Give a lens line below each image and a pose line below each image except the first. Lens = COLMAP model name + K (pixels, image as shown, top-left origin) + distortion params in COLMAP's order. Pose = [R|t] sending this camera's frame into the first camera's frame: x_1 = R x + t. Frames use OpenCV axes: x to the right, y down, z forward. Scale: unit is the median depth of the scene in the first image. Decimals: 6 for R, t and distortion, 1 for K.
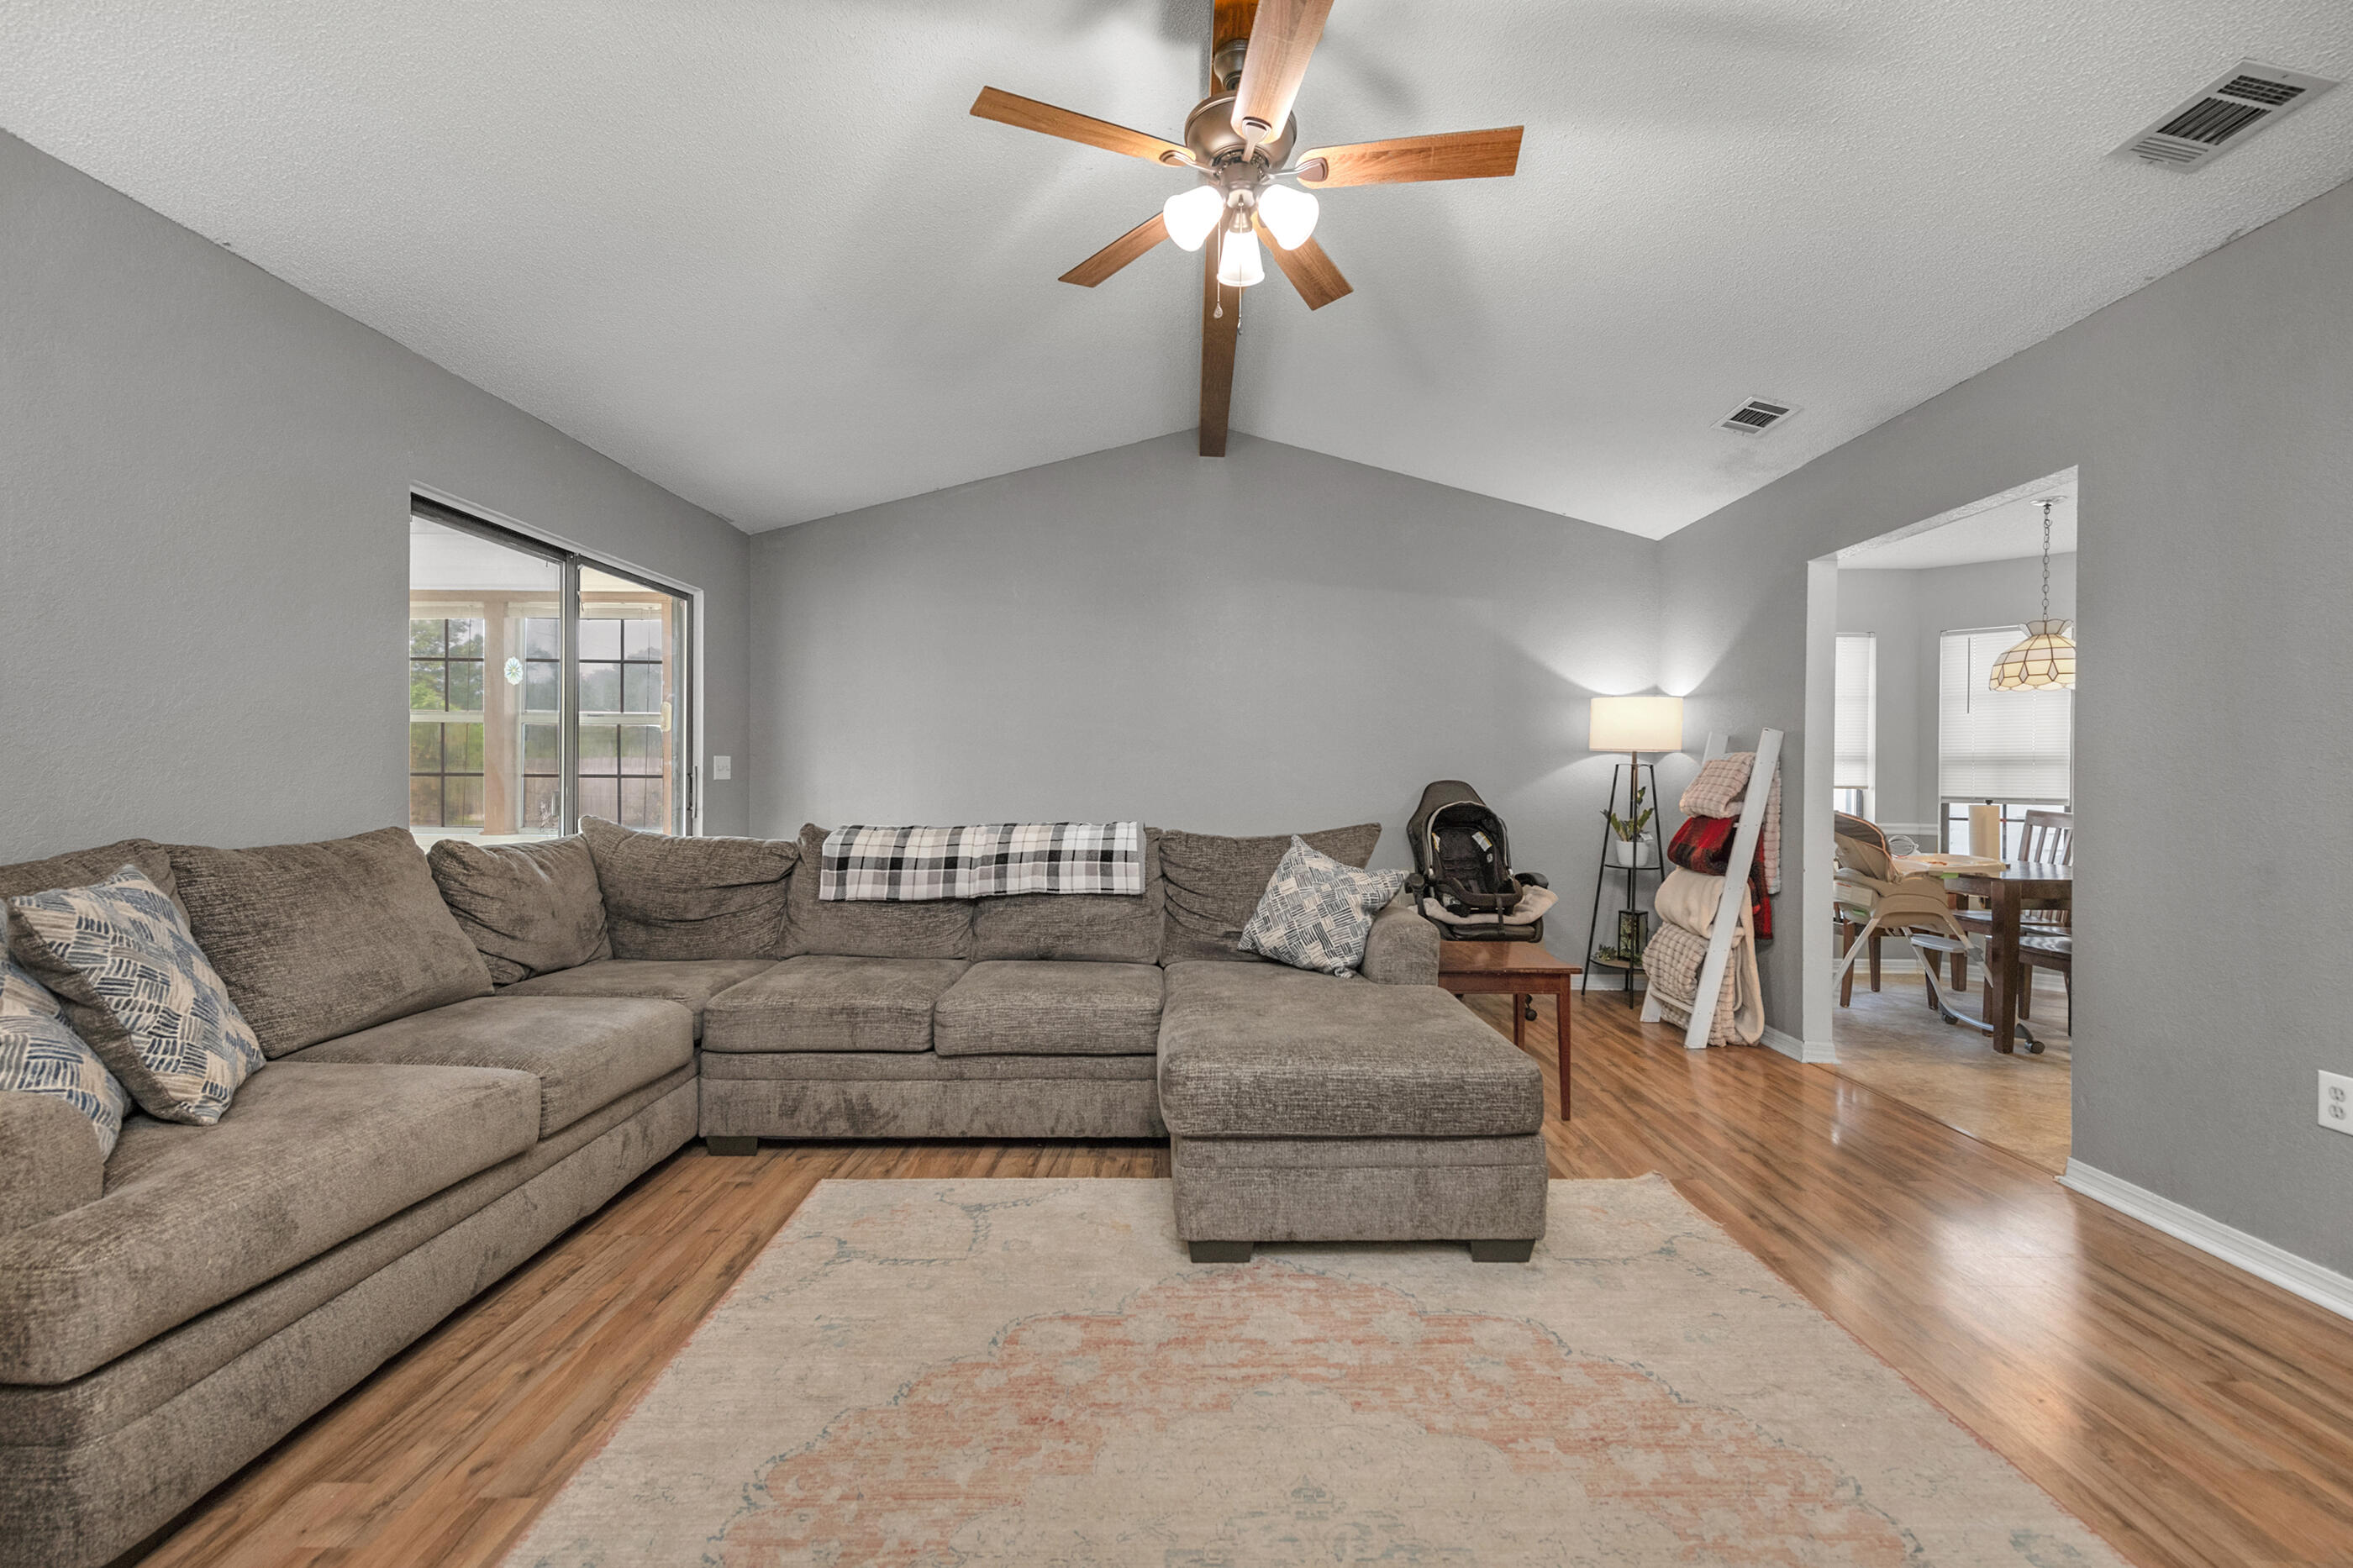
lens RADIAL K [[956.9, 0, 1185.5], [0, 956.9, 783.5], [0, 0, 1]] dist [0.008860, -0.002007]
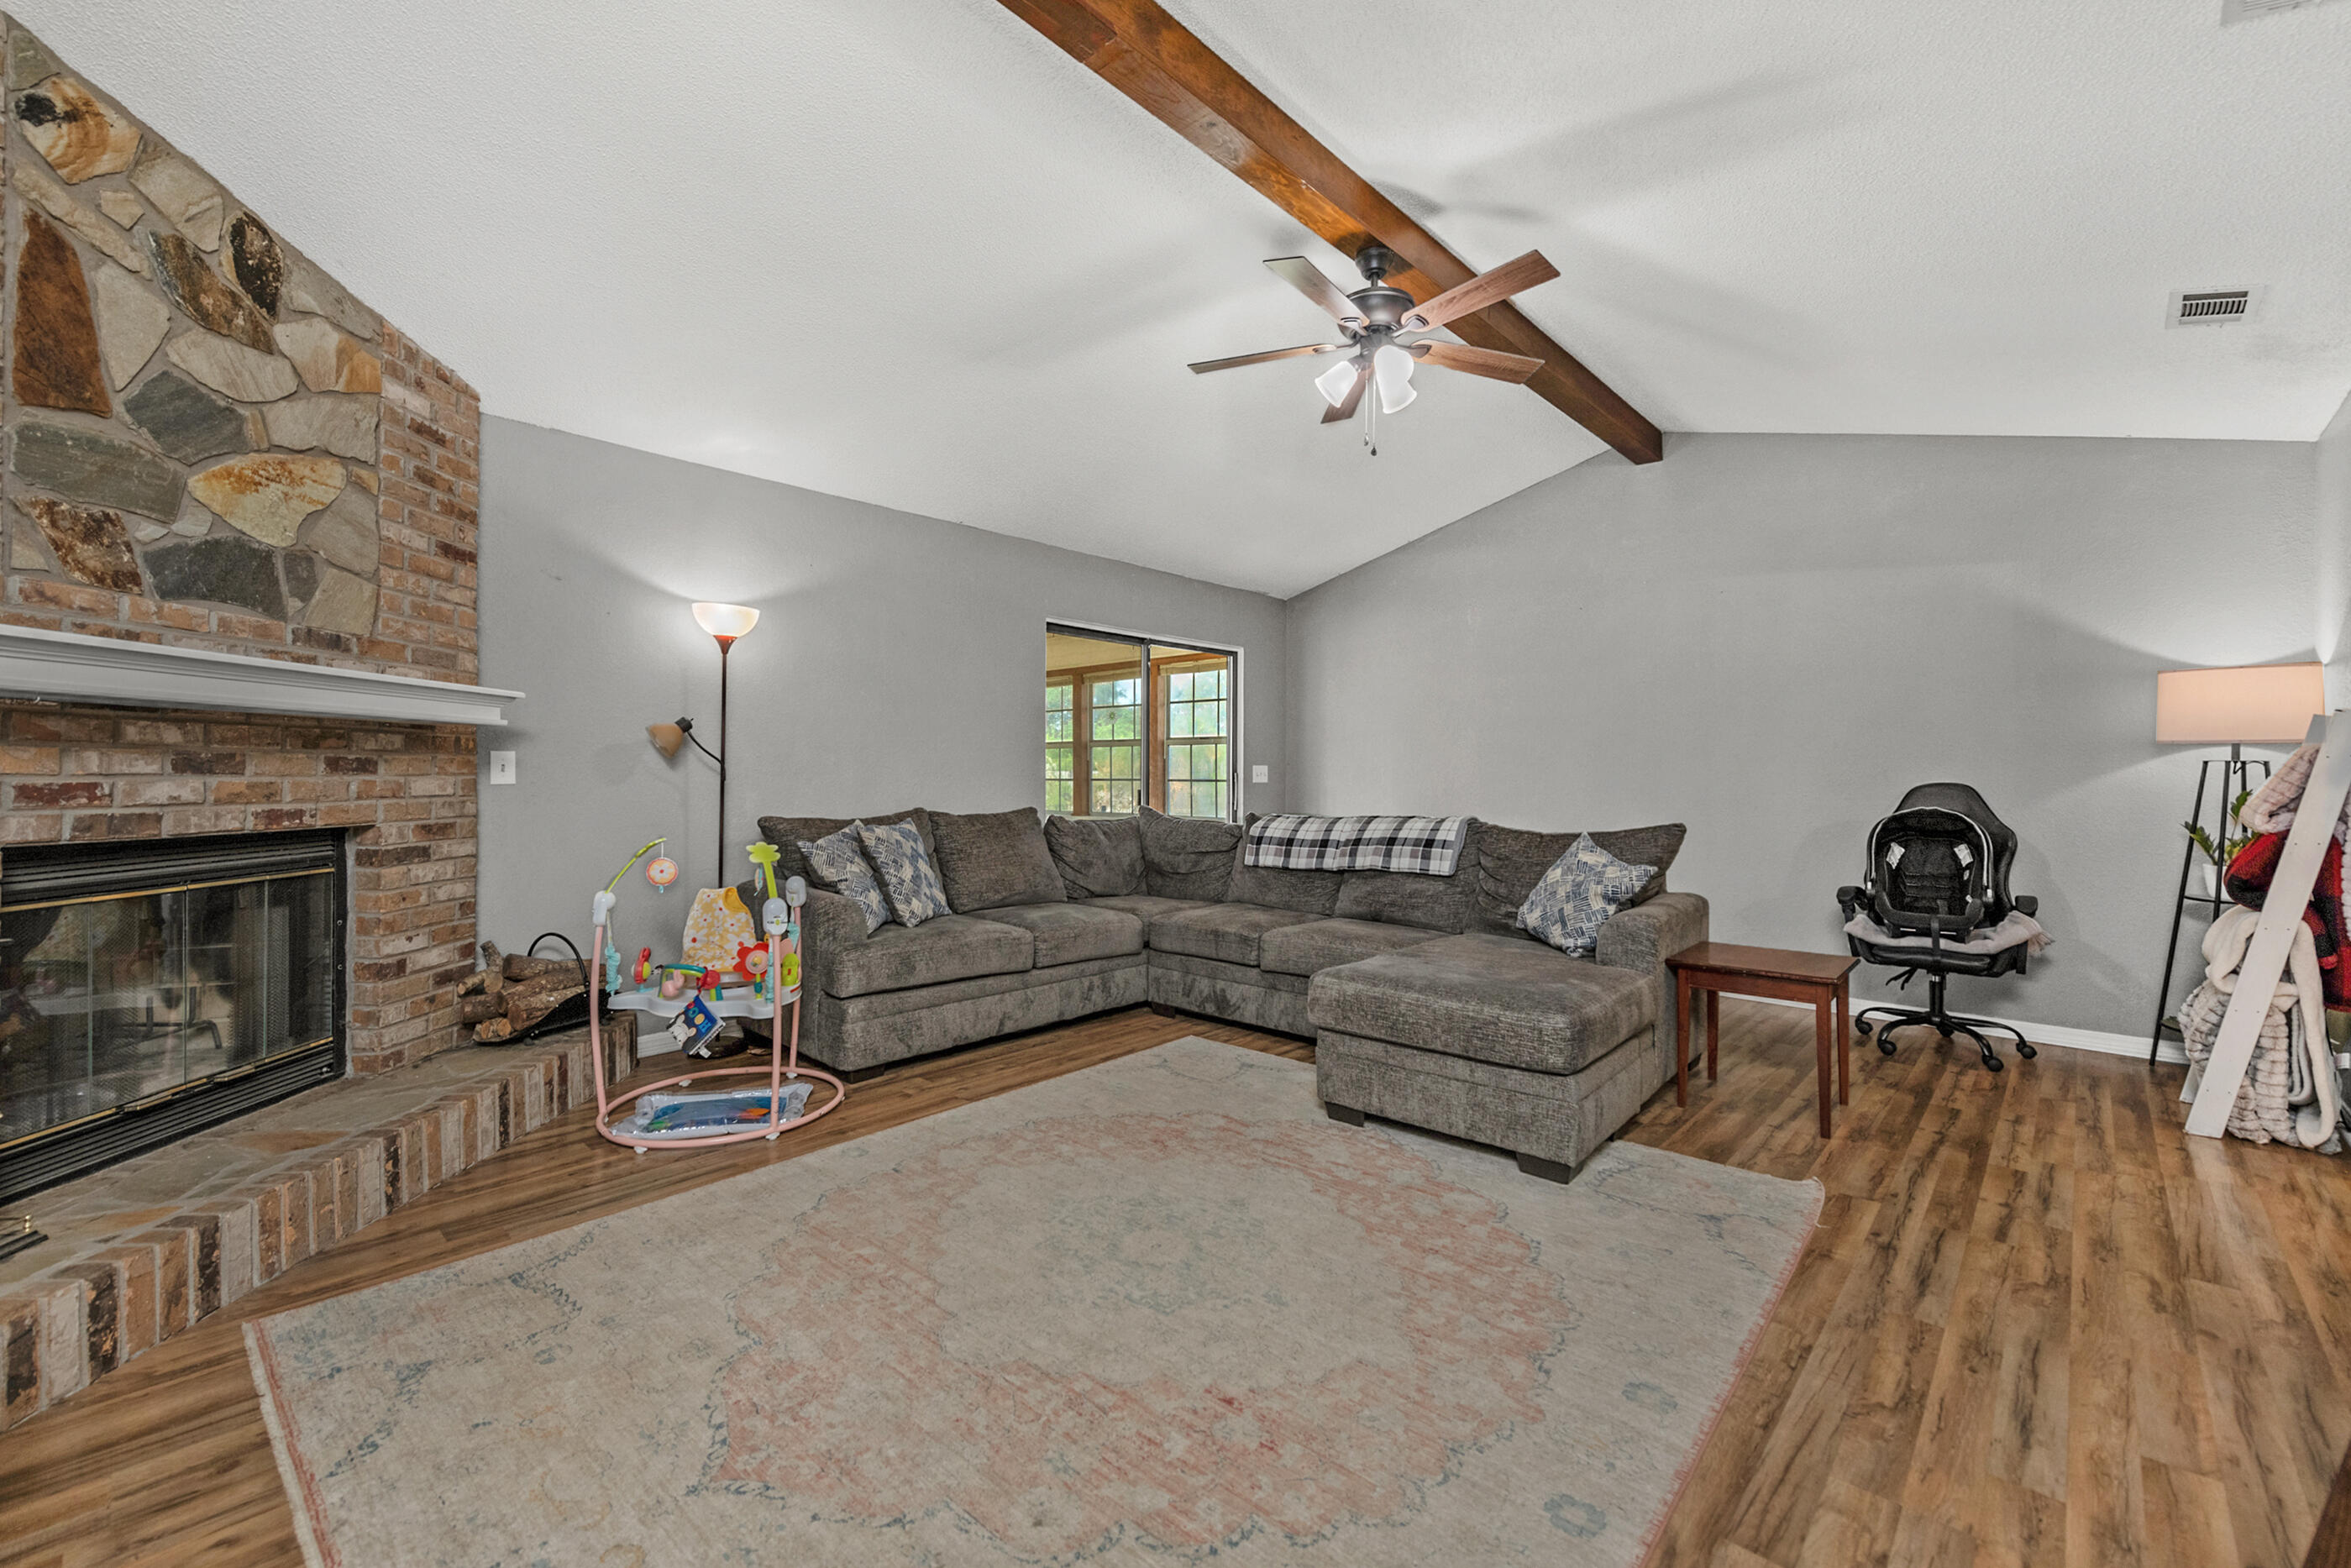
lens RADIAL K [[1012.5, 0, 1180.8], [0, 1012.5, 781.1], [0, 0, 1]] dist [0.010589, -0.001741]
pose [[0.719066, -0.002071, -0.694938, 0.686585], [-0.003397, 0.999973, -0.006495, 0.005752], [0.694933, 0.007031, 0.719040, -0.186818]]
